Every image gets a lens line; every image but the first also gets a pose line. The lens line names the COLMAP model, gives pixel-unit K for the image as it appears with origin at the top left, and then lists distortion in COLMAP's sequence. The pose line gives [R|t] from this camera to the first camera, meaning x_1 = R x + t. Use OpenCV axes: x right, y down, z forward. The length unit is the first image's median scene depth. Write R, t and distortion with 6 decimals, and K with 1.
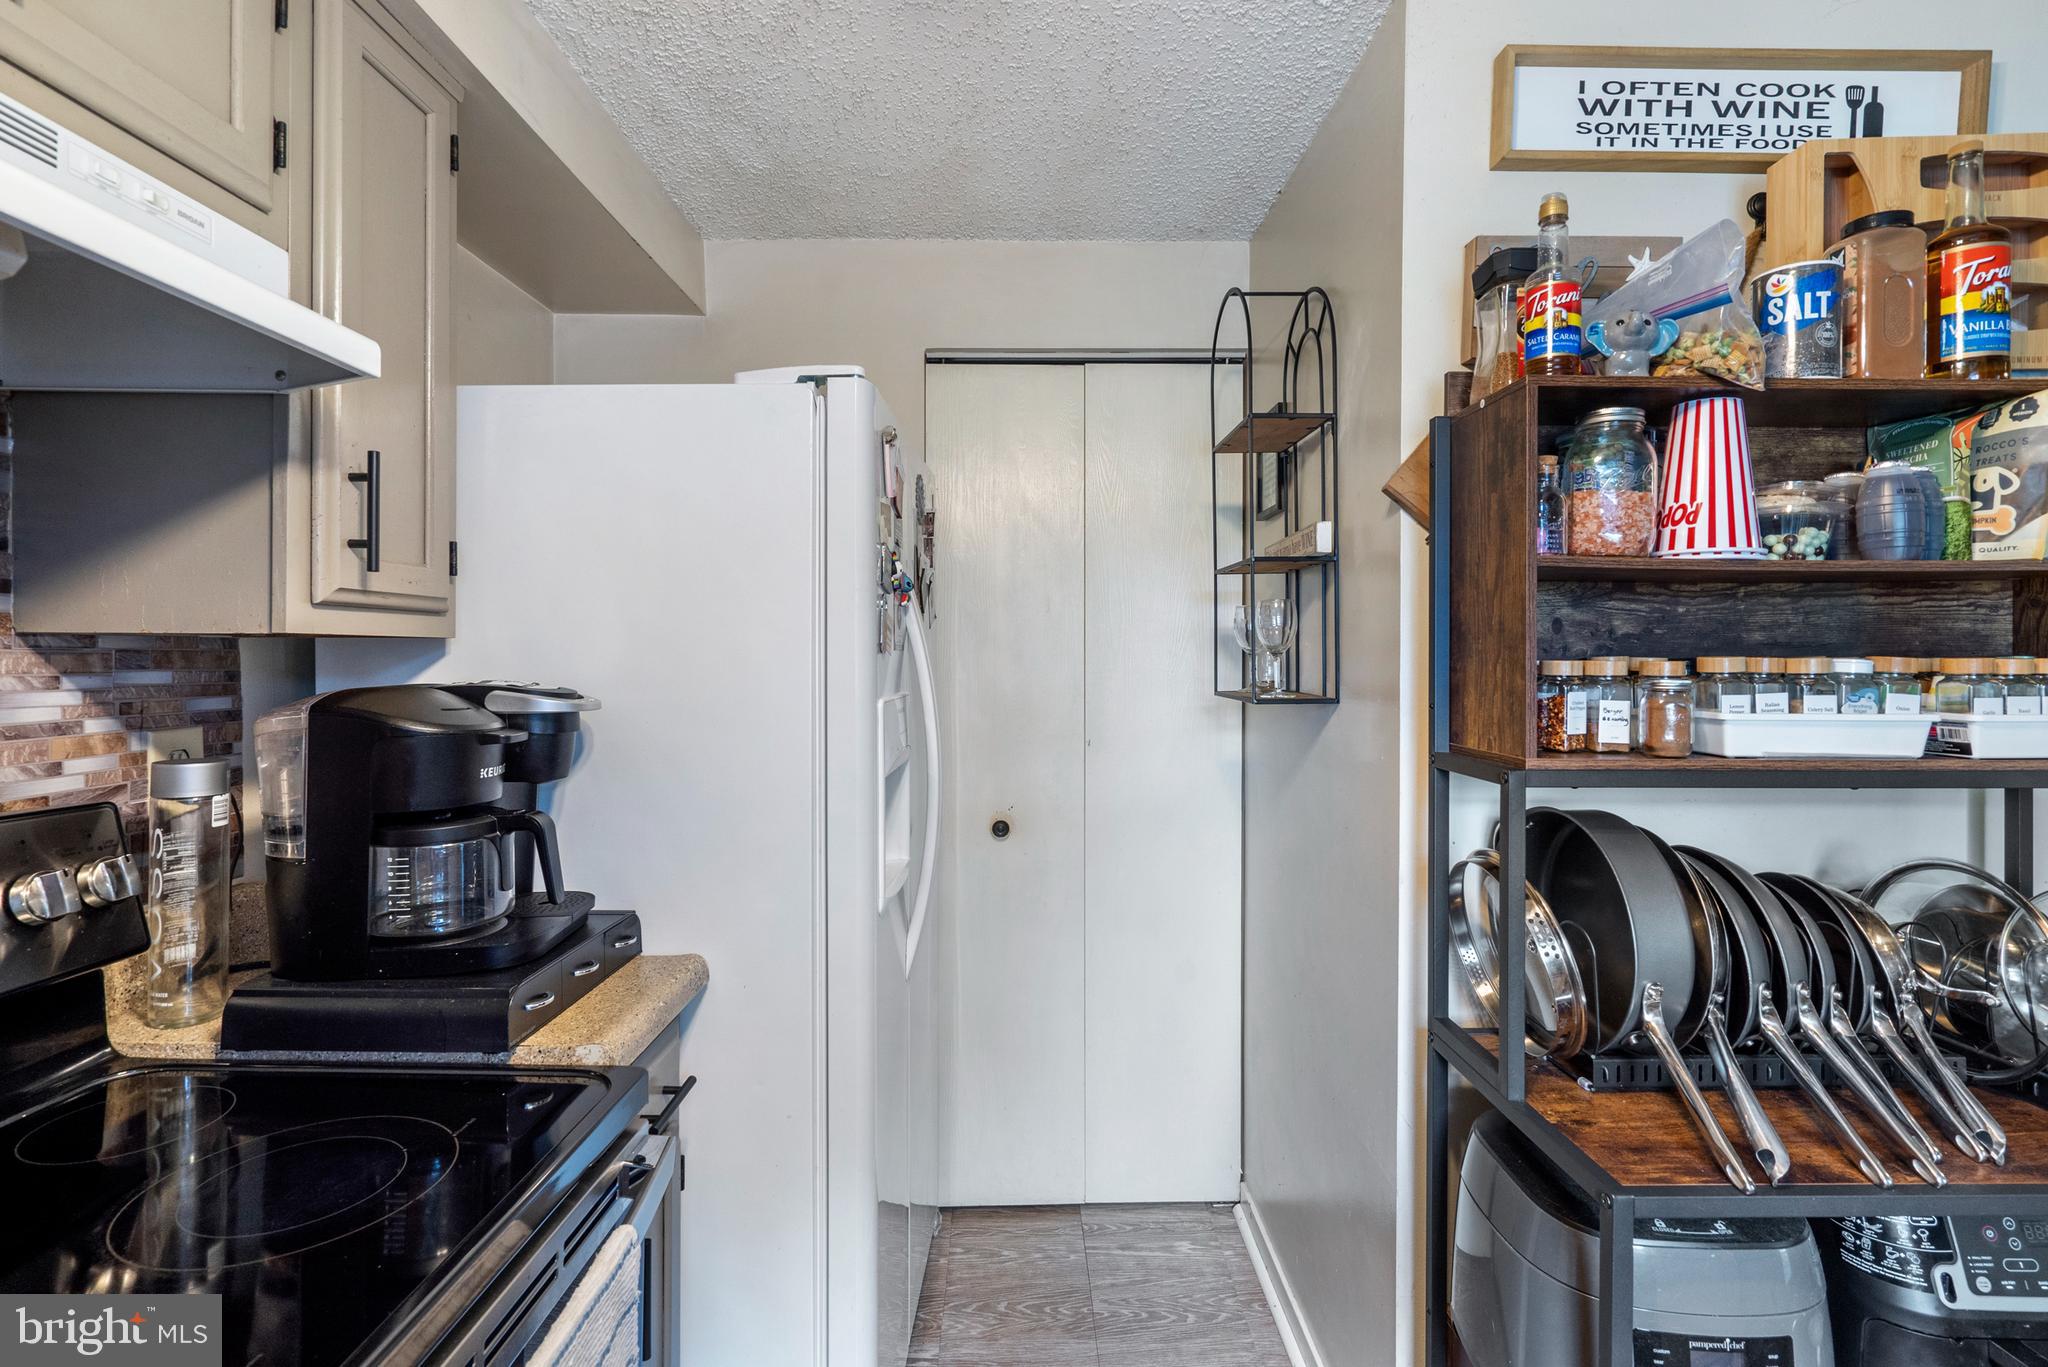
lens RADIAL K [[948.5, 0, 1024.1], [0, 948.5, 661.3], [0, 0, 1]] dist [-0.002379, 0.000490]
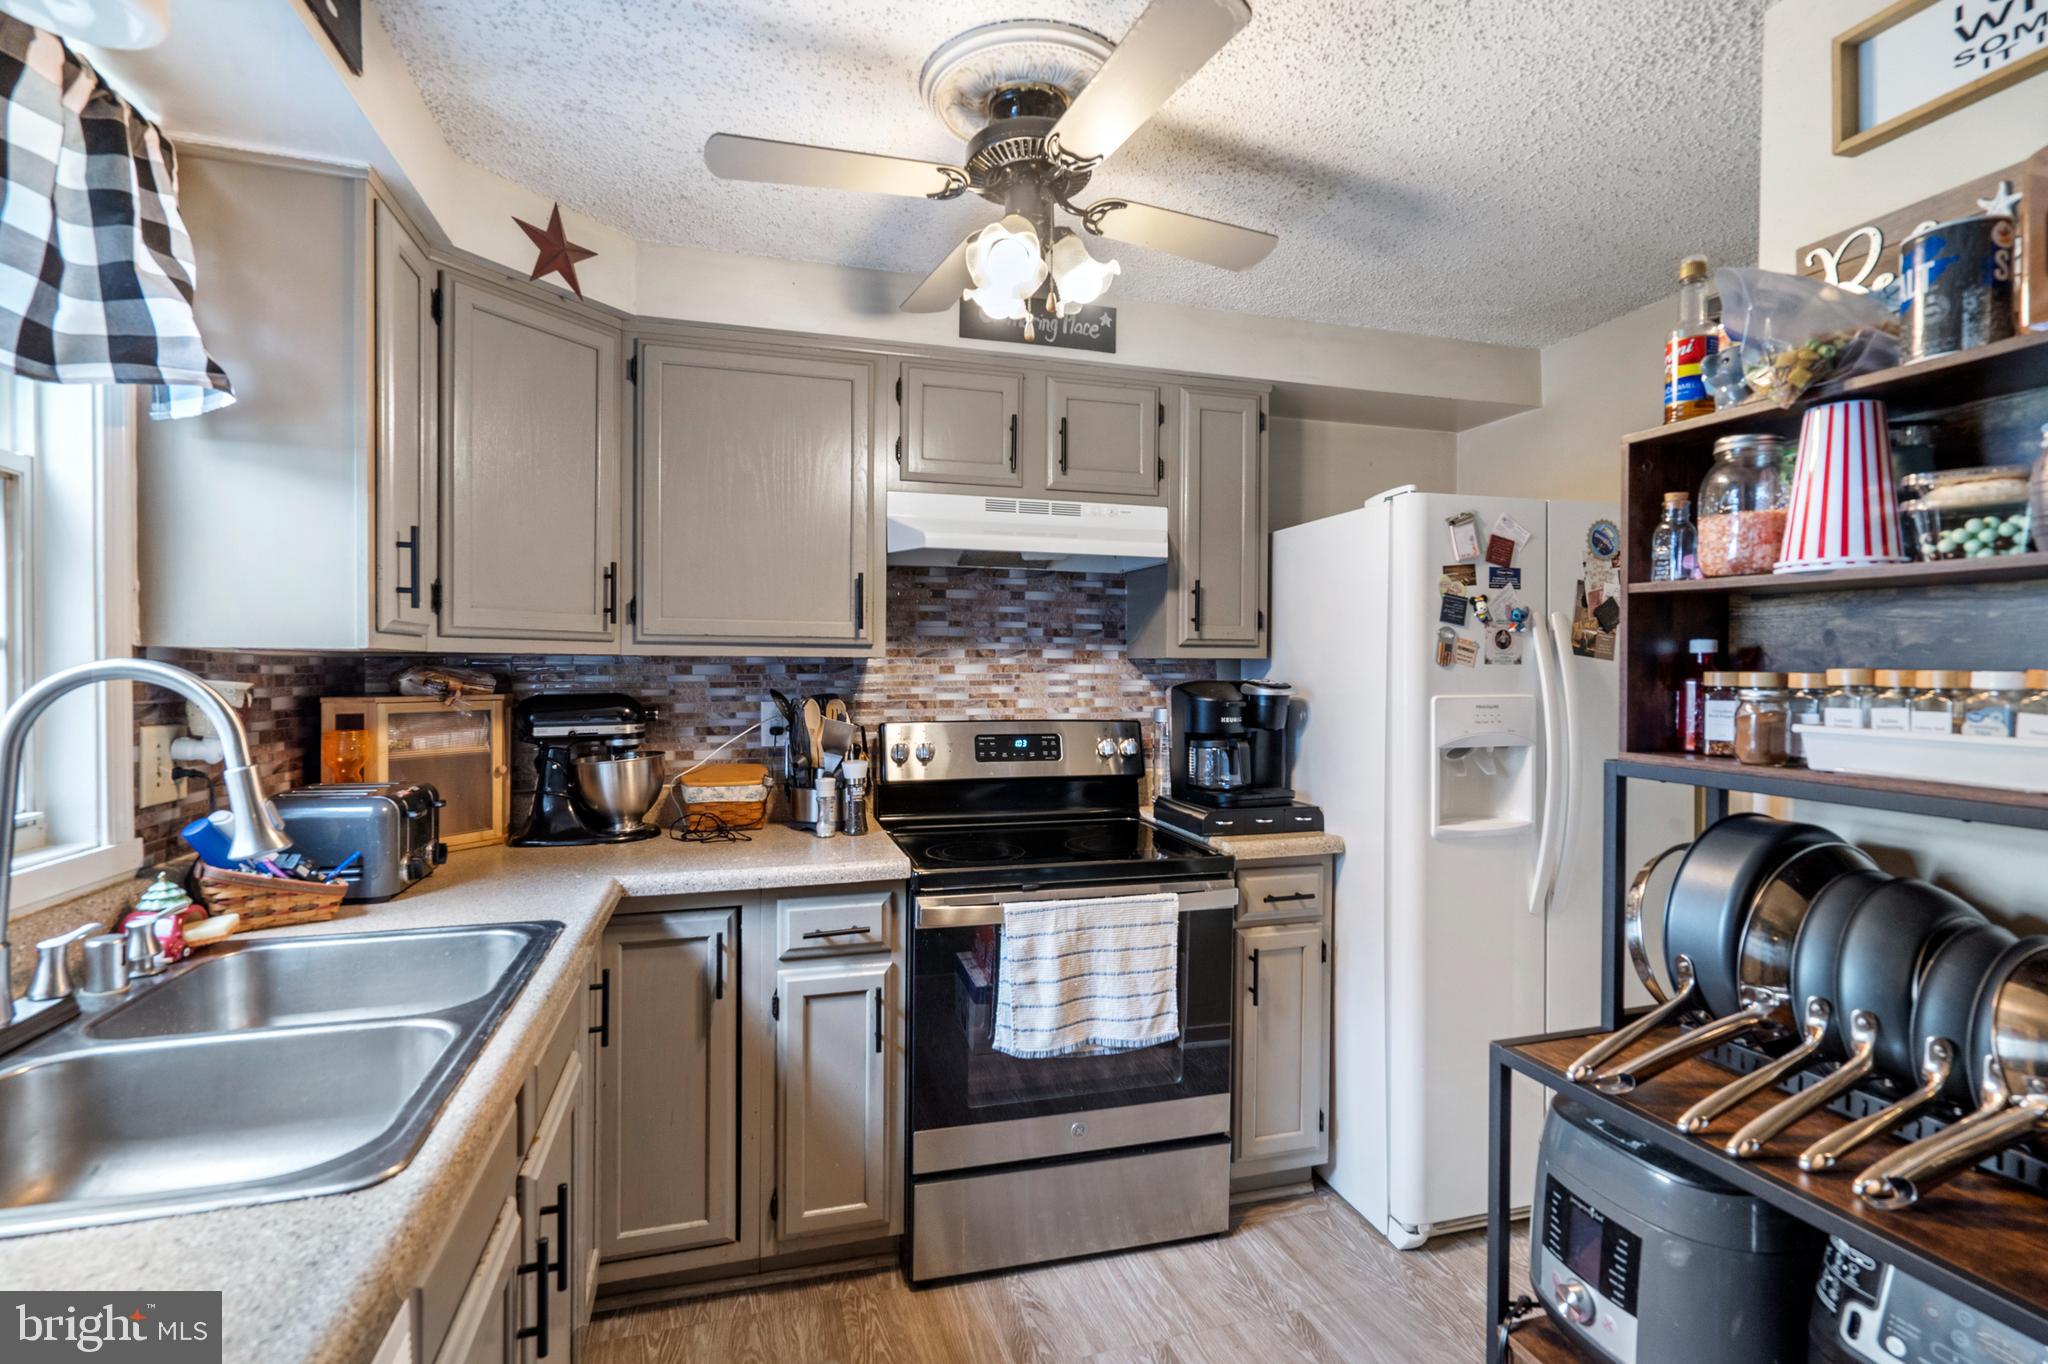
lens RADIAL K [[948.5, 0, 1014.6], [0, 948.5, 678.8], [0, 0, 1]] dist [-0.002379, 0.000490]
pose [[0.272959, 0.013191, -0.961935, 1.435444], [-0.012060, 0.999874, 0.010289, 0.005332], [0.961950, 0.008792, 0.273083, -0.076383]]
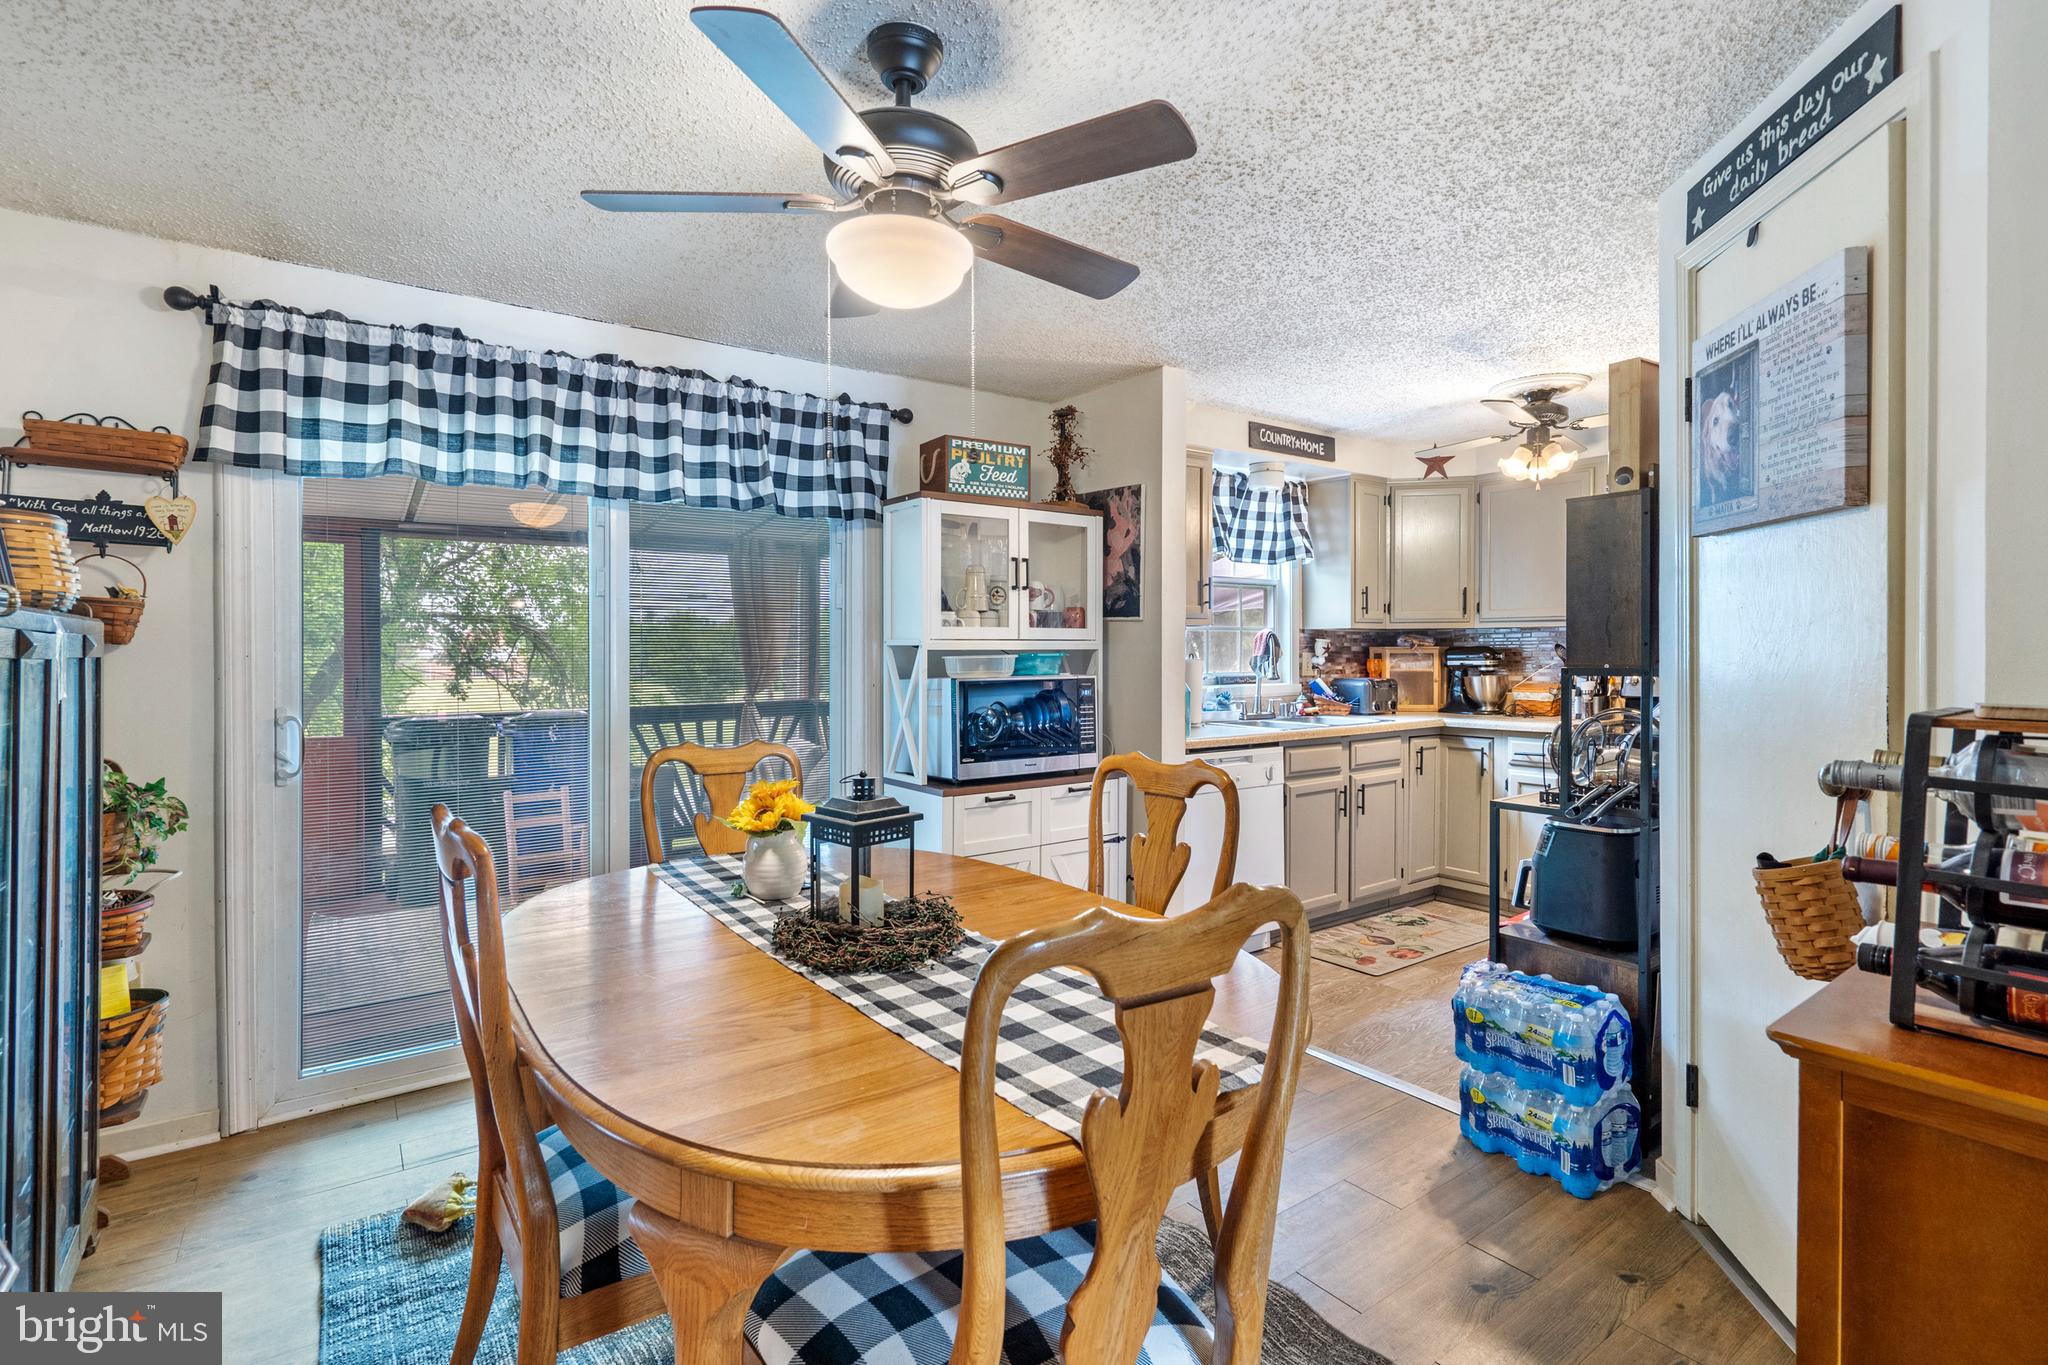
lens RADIAL K [[948.5, 0, 1065.7], [0, 948.5, 673.3], [0, 0, 1]] dist [-0.002379, 0.000490]
pose [[-0.787304, 0.022076, -0.616170, 3.563607], [0.001350, 0.999418, 0.034081, 0.044582], [0.616564, 0.026000, -0.786876, 2.022980]]
